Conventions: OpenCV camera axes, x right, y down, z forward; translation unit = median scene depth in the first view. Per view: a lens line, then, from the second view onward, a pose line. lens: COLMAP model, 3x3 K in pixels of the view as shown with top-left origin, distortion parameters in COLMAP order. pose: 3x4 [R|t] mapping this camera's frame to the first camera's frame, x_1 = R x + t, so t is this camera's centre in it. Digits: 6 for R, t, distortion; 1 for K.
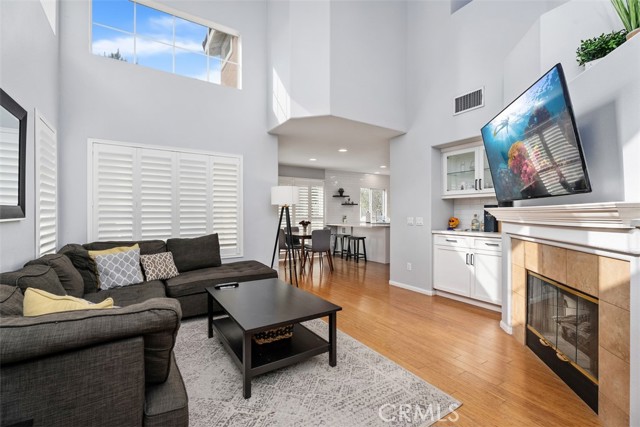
lens RADIAL K [[292.7, 0, 321.4], [0, 292.7, 213.6], [0, 0, 1]] dist [-0.001170, -0.000884]
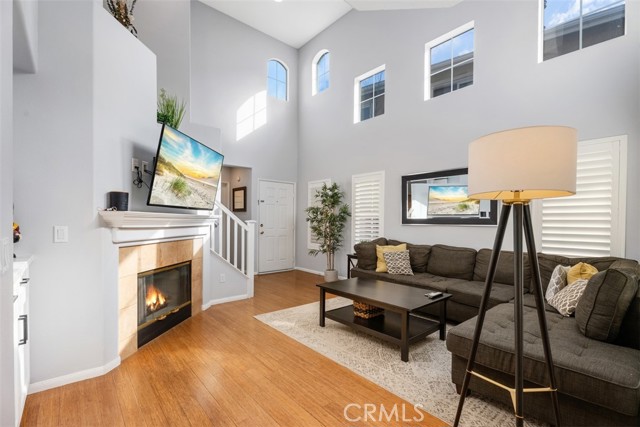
lens RADIAL K [[292.7, 0, 320.4], [0, 292.7, 218.4], [0, 0, 1]] dist [-0.001170, -0.000884]
pose [[-0.989917, -0.016678, -0.140665, 0.134713], [-0.015338, 0.999826, -0.010607, -0.000305], [0.140818, -0.008343, -0.990000, 1.271274]]
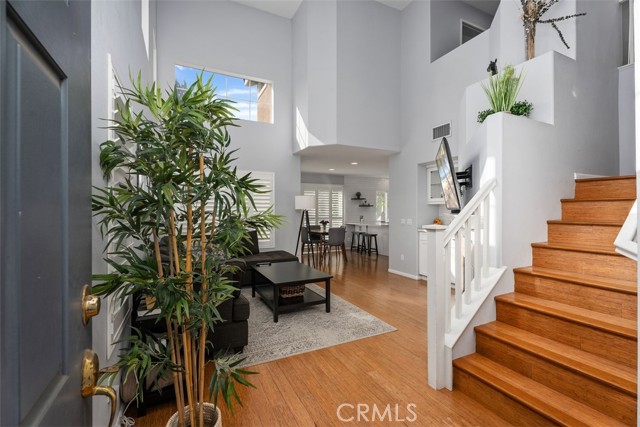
lens RADIAL K [[292.7, 0, 322.1], [0, 292.7, 214.4], [0, 0, 1]] dist [-0.001170, -0.000884]
pose [[0.994358, 0.001903, -0.106060, 0.092413], [-0.000752, 0.999940, 0.010892, -0.021131], [0.106074, -0.010750, 0.994300, -0.317176]]
